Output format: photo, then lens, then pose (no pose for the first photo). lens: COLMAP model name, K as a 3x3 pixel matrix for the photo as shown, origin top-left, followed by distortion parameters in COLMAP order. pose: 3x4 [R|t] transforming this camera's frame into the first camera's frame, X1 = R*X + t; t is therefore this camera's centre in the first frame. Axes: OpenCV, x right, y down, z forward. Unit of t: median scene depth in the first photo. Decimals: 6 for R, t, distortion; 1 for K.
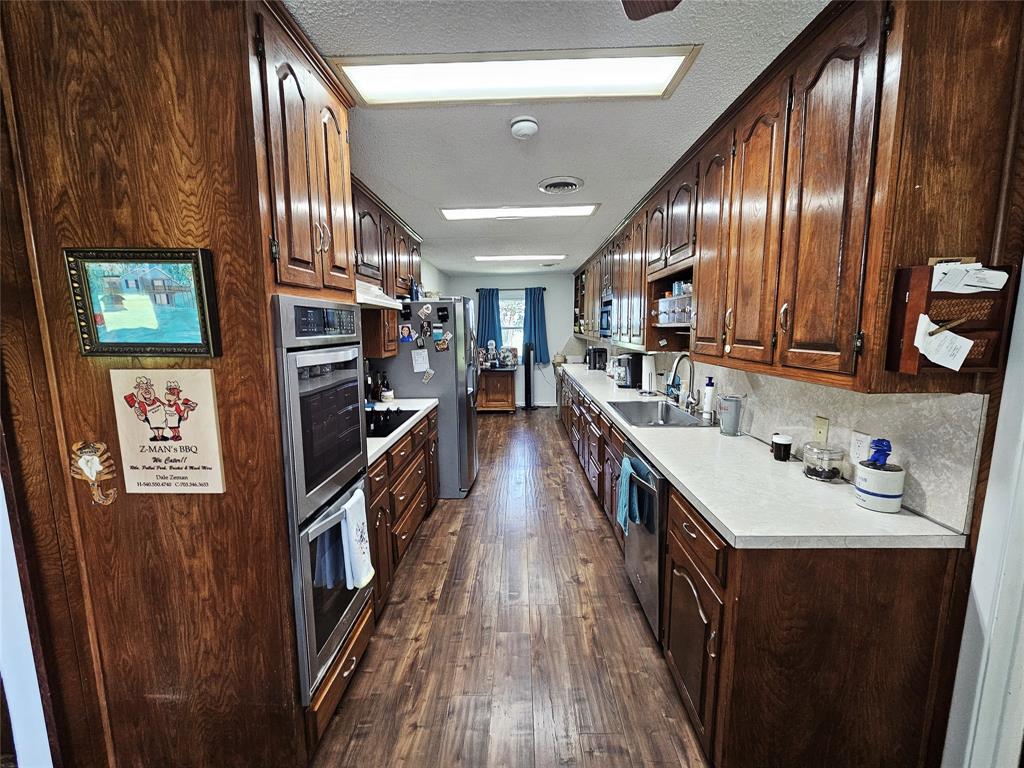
lens RADIAL K [[418.6, 0, 512.0], [0, 418.6, 384.0], [0, 0, 1]] dist [-0.002149, -0.000168]
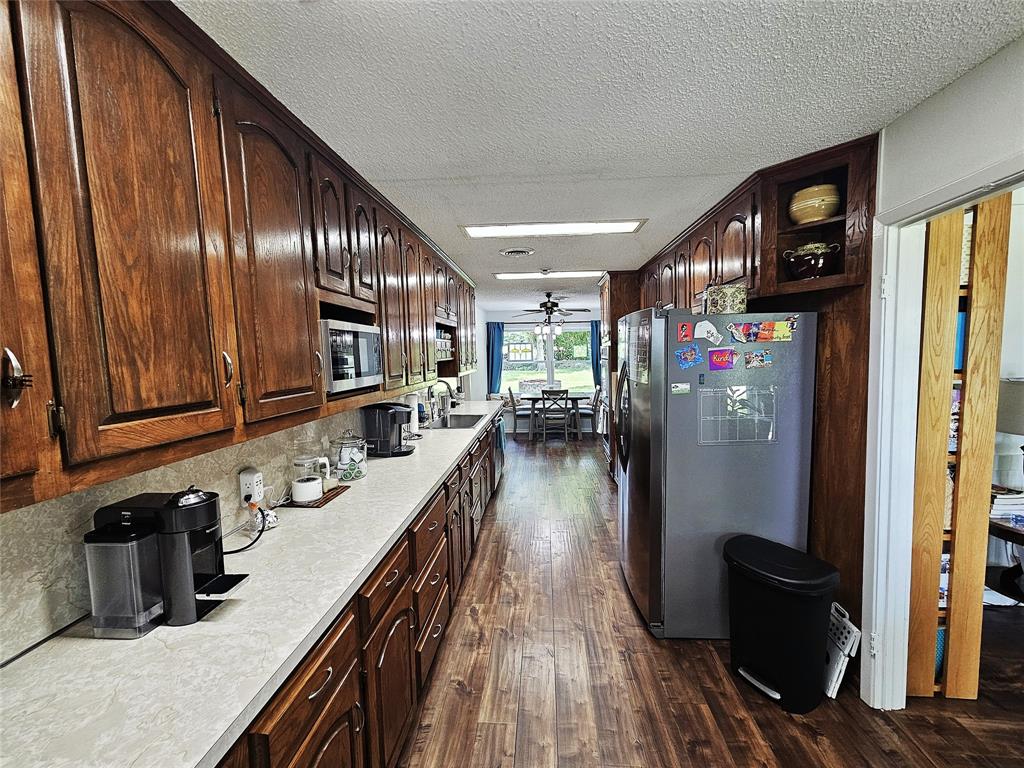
lens RADIAL K [[418.6, 0, 512.0], [0, 418.6, 384.0], [0, 0, 1]] dist [-0.002149, -0.000168]
pose [[-0.998012, 0.026172, 0.057334, 0.058769], [0.037746, 0.976716, 0.211189, -0.278473], [-0.050472, 0.212934, -0.975762, 1.902230]]
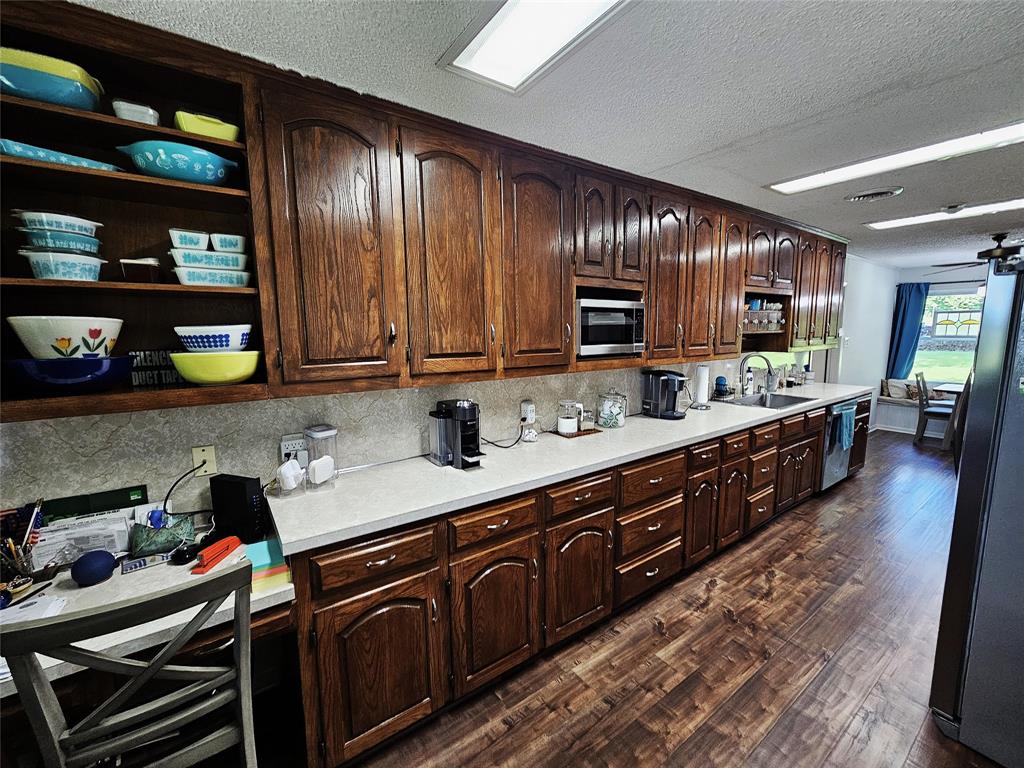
lens RADIAL K [[419.8, 0, 520.7], [0, 419.8, 378.0], [0, 0, 1]] dist [-0.001071, -0.000148]
pose [[-0.597070, -0.079775, 0.798212, -0.183092], [0.124403, 0.973797, 0.190377, -0.273628], [-0.792484, 0.212968, -0.571501, 1.890364]]
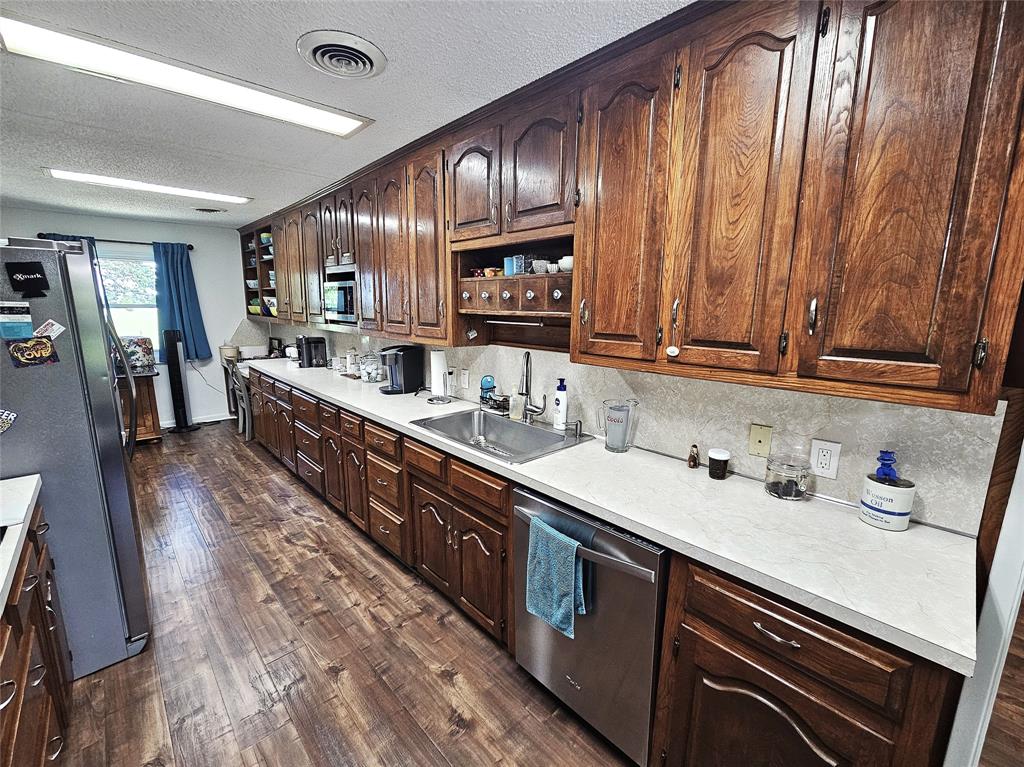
lens RADIAL K [[431.2, 0, 511.5], [0, 431.2, 386.3], [0, 0, 1]] dist [-0.003275, -0.000600]
pose [[0.707443, -0.109986, 0.698160, -0.134830], [0.074344, 0.993918, 0.081246, -0.057558], [-0.702849, -0.005573, 0.711317, 0.350468]]
